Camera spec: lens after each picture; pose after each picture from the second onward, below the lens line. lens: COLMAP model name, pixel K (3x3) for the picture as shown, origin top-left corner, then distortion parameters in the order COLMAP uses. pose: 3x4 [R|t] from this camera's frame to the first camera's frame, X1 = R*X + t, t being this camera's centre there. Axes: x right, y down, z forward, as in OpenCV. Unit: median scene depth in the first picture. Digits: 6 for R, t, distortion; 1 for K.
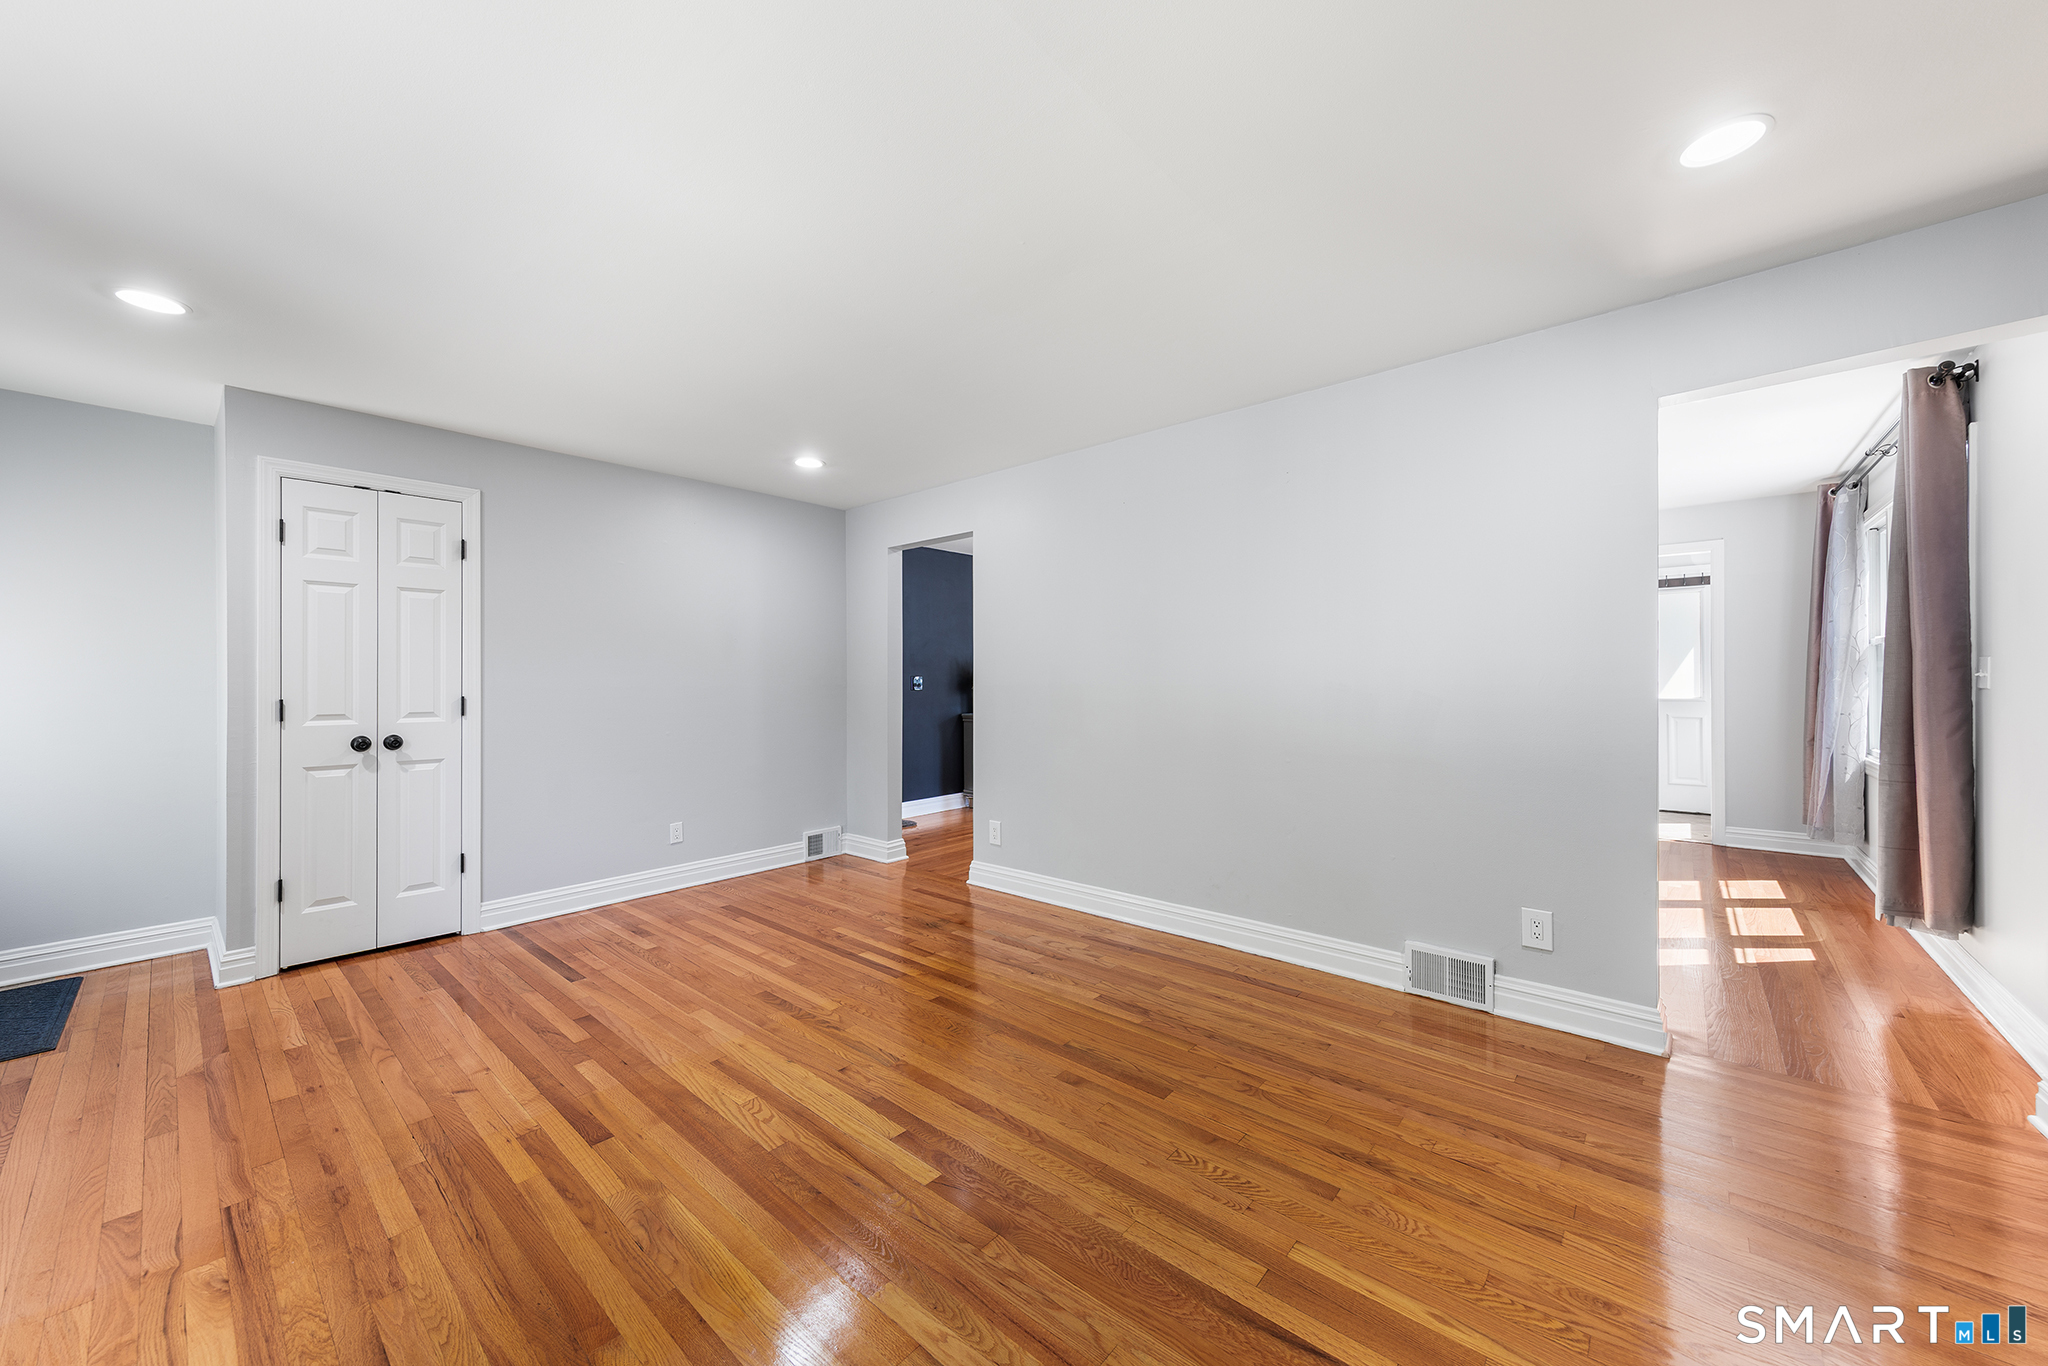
lens RADIAL K [[751.3, 0, 1036.3], [0, 751.3, 684.5], [0, 0, 1]] dist [-0.000136, 0.000417]
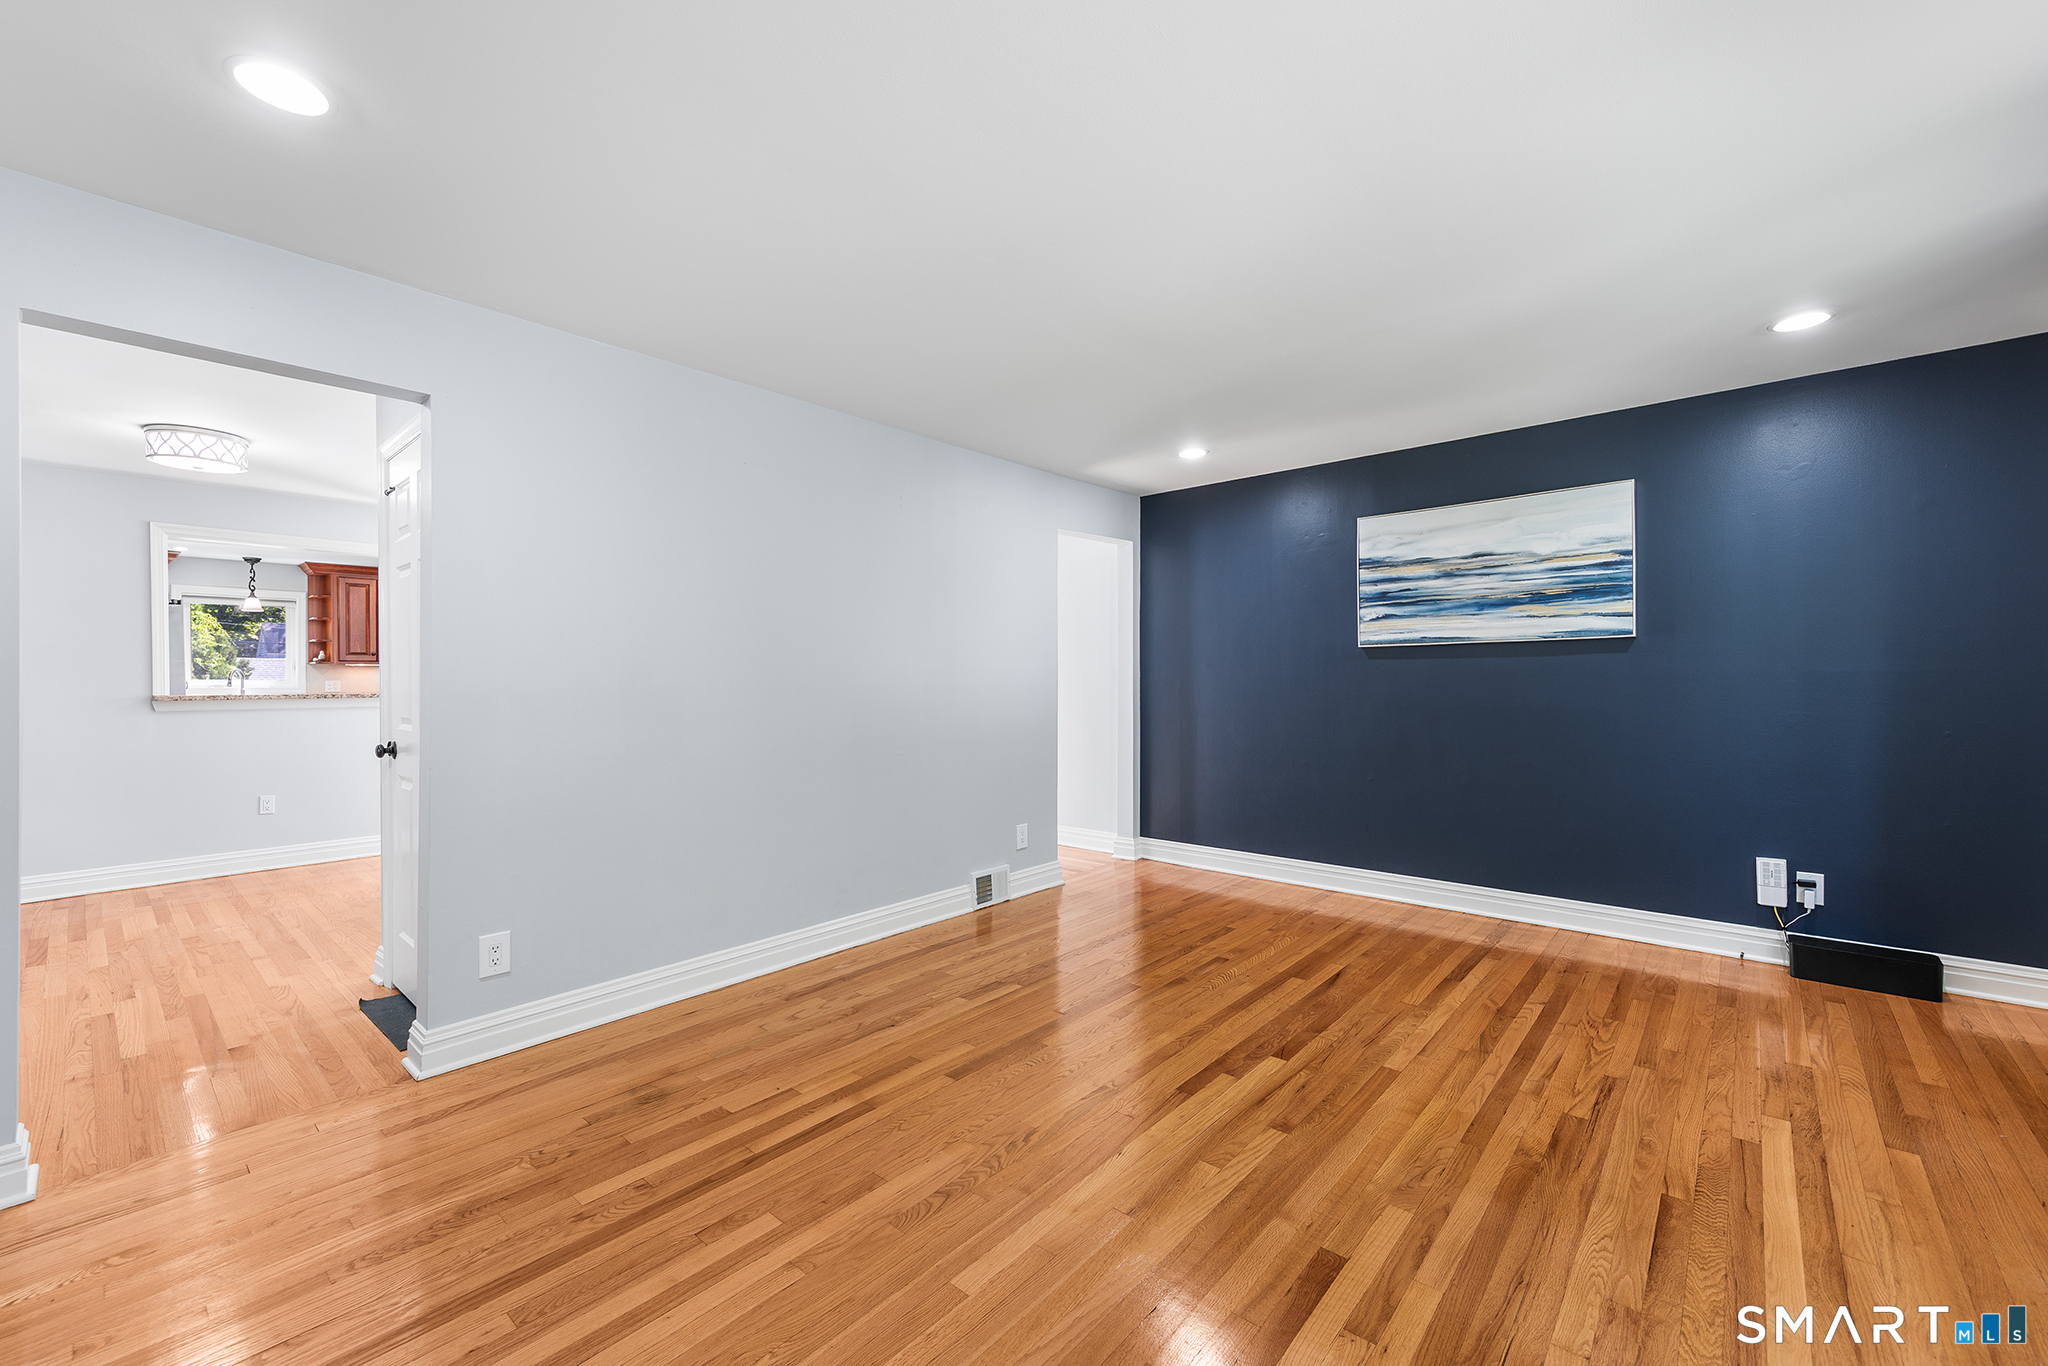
lens RADIAL K [[824.5, 0, 1026.9], [0, 824.5, 671.9], [0, 0, 1]] dist [0.007012, -0.000723]
pose [[0.009139, 0.016611, 0.999820, -0.872332], [0.014535, 0.999754, -0.016742, 0.006248], [-0.999853, 0.014686, 0.008895, 0.781926]]
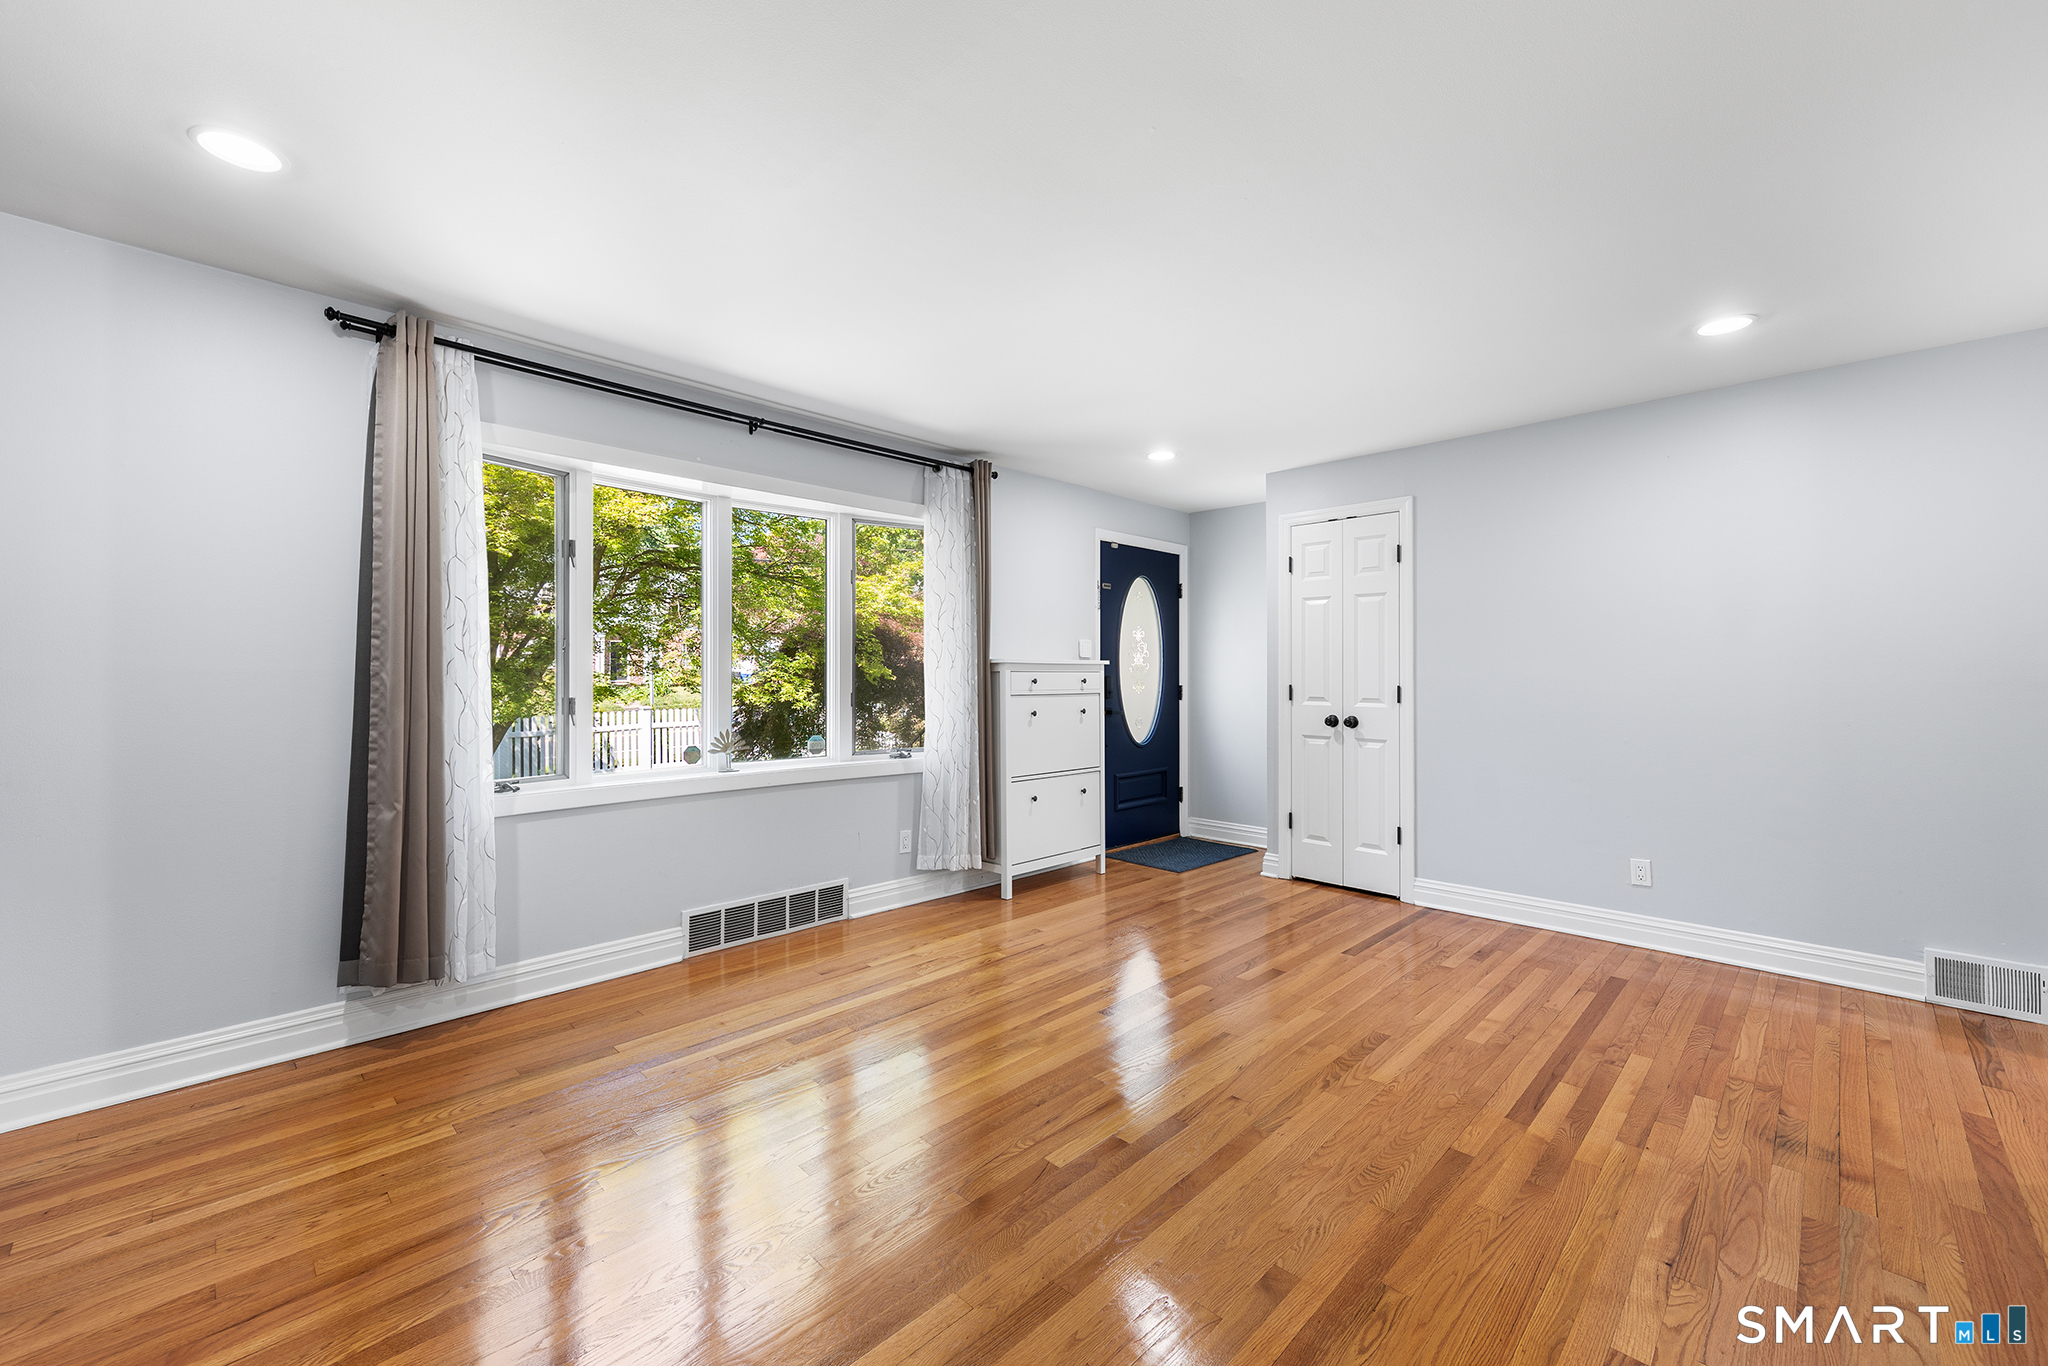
lens RADIAL K [[824.5, 0, 1007.9], [0, 824.5, 680.7], [0, 0, 1]] dist [0.007012, -0.000723]
pose [[-0.093549, 0.012615, -0.995535, 0.539241], [-0.006158, 0.999893, 0.013248, -0.004300], [0.995596, 0.007370, -0.093462, 0.577017]]
